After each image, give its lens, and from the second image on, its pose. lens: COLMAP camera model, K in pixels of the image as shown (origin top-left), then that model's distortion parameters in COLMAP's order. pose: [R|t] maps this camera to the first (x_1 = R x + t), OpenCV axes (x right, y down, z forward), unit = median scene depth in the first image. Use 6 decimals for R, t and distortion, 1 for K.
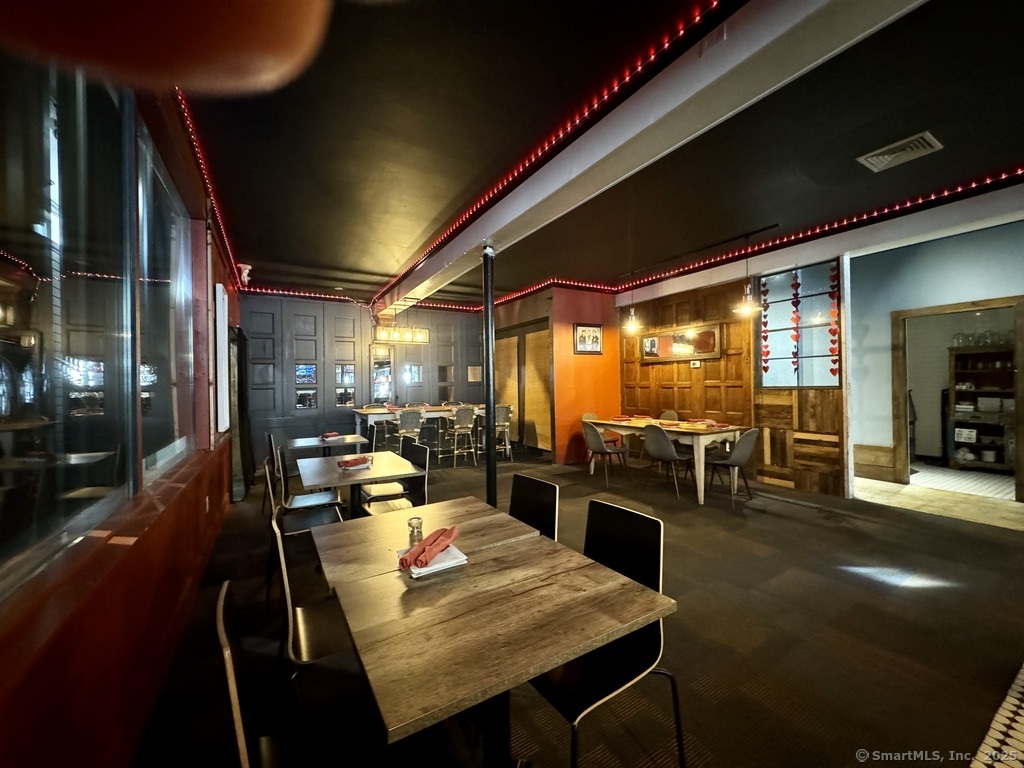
lens RADIAL K [[402.6, 0, 504.7], [0, 402.6, 385.0], [0, 0, 1]] dist [-0.007324, 0.001164]
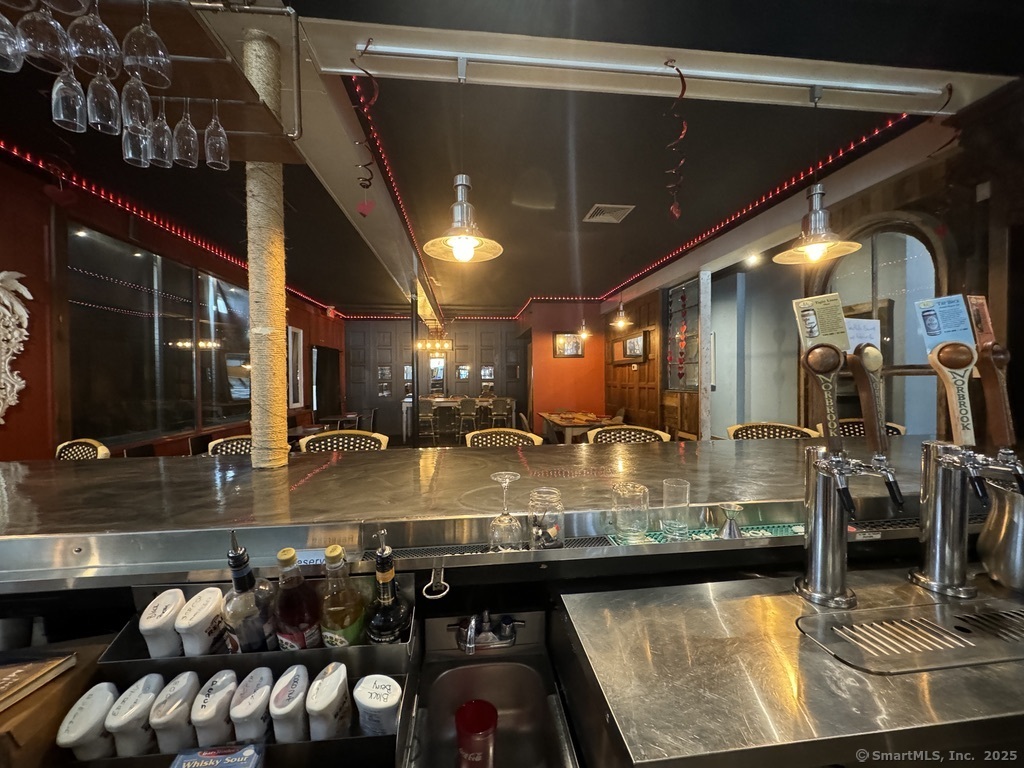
lens RADIAL K [[402.6, 0, 505.5], [0, 402.6, 382.3], [0, 0, 1]] dist [-0.007324, 0.001164]
pose [[0.911327, 0.016556, -0.411351, 0.563904], [-0.011316, 0.999821, 0.015171, -0.020876], [0.411528, -0.009171, 0.911351, -0.158047]]
